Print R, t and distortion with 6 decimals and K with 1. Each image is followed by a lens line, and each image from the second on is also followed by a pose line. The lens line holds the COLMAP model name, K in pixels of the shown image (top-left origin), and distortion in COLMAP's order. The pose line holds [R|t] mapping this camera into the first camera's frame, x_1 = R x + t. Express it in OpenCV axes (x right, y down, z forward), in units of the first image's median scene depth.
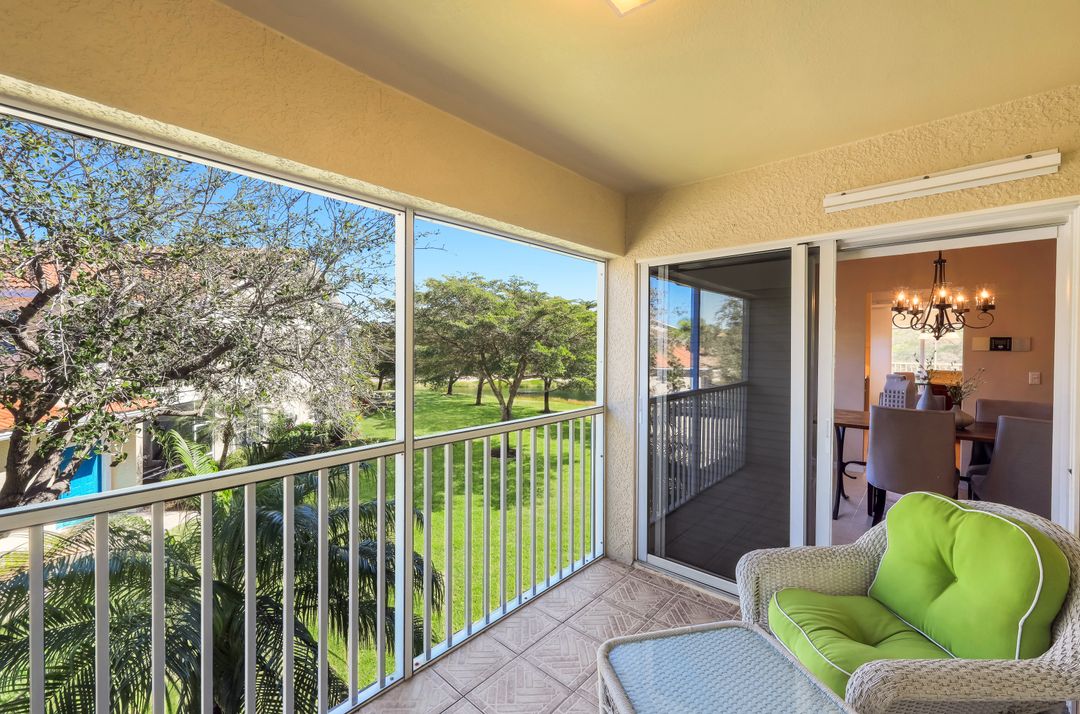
lens RADIAL K [[438.9, 0, 542.5], [0, 438.9, 351.4], [0, 0, 1]] dist [0.000386, 0.000236]
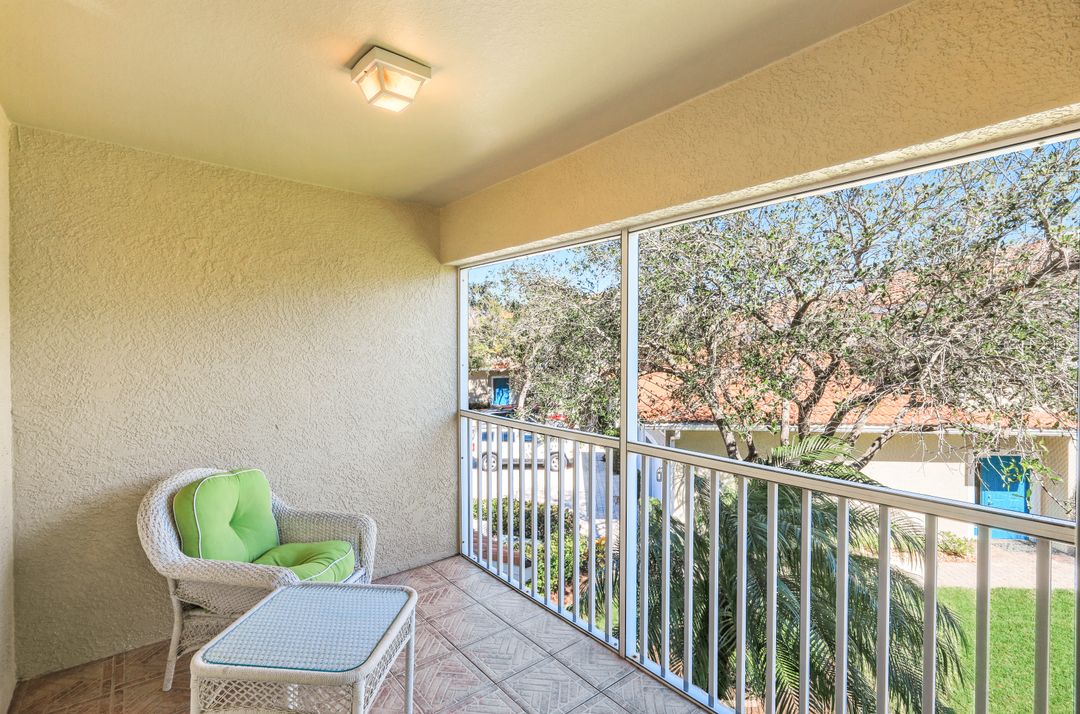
lens RADIAL K [[509.4, 0, 538.7], [0, 509.4, 352.0], [0, 0, 1]] dist [-0.003261, -0.000472]
pose [[-0.151877, 0.009328, -0.988355, 0.825869], [-0.008647, 0.999905, 0.010766, -0.030992], [0.988362, 0.010181, -0.151782, 0.838769]]
